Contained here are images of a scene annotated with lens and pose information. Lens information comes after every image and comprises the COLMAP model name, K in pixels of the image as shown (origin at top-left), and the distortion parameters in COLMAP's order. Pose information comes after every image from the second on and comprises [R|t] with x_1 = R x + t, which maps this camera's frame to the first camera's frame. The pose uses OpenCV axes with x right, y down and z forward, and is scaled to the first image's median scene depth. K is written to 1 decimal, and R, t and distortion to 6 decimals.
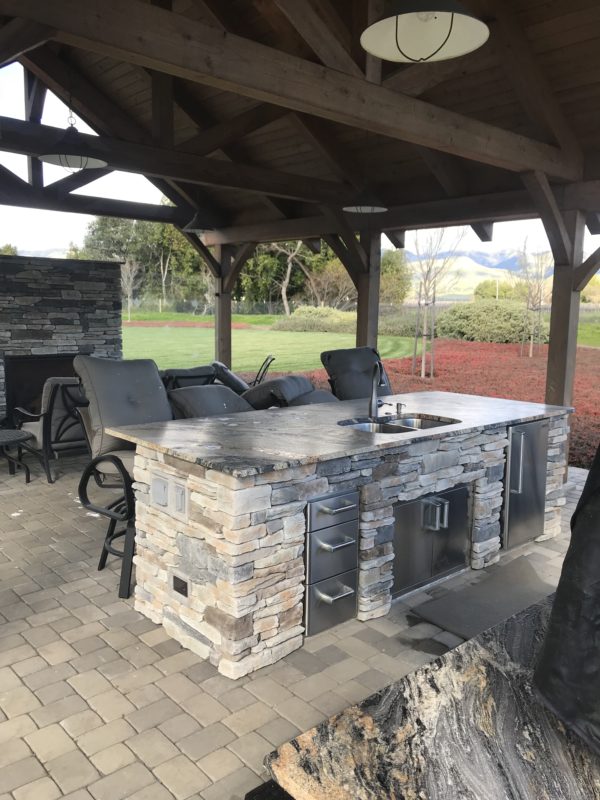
lens RADIAL K [[657.9, 0, 300.0], [0, 657.9, 400.0], [0, 0, 1]] dist [0.043355, -0.014092]
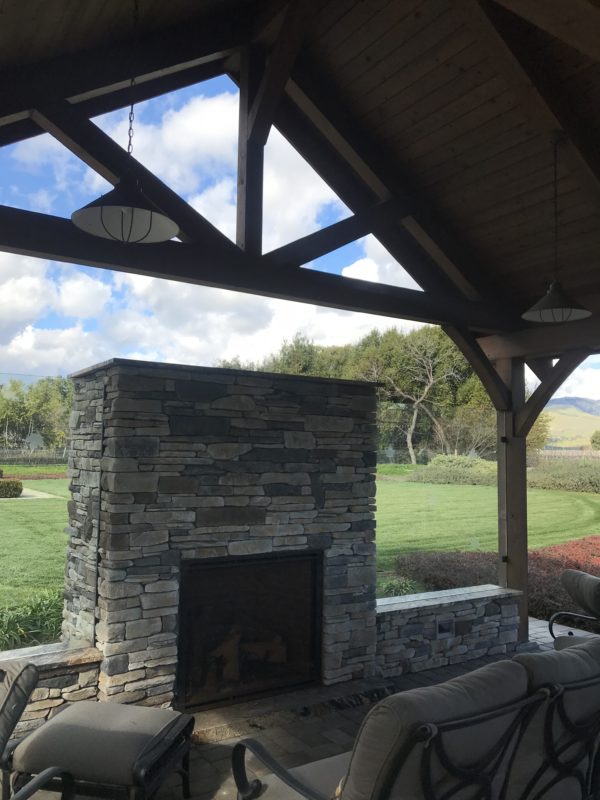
lens RADIAL K [[657.9, 0, 300.0], [0, 657.9, 400.0], [0, 0, 1]] dist [0.043355, -0.014092]
pose [[0.989124, -0.011304, -0.146647, -0.257653], [-0.021482, 0.975247, -0.220072, -0.070123], [0.145505, 0.220828, 0.964398, 0.459215]]
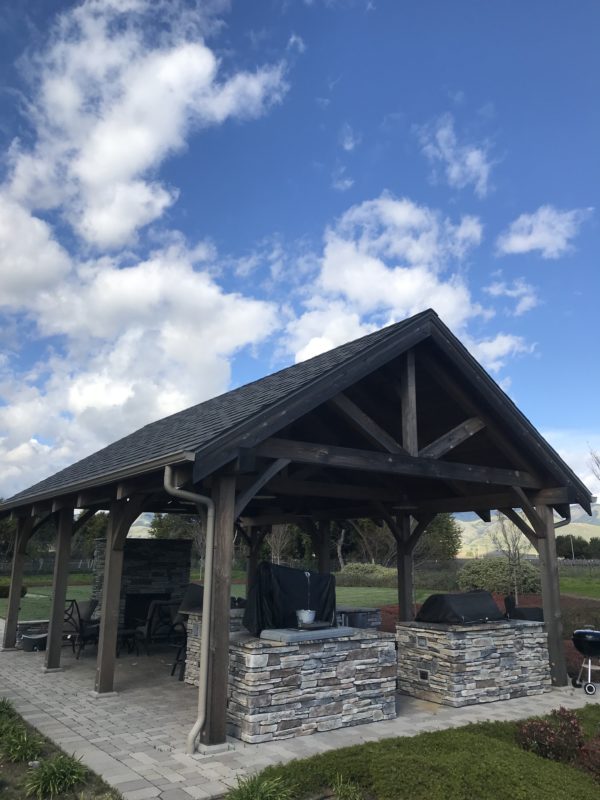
lens RADIAL K [[657.9, 0, 300.0], [0, 657.9, 400.0], [0, 0, 1]] dist [0.043355, -0.014092]
pose [[0.993865, -0.036613, -0.104366, 0.223867], [-0.005181, 0.927172, -0.374601, 0.109991], [0.110481, 0.372843, 0.921294, -0.768802]]
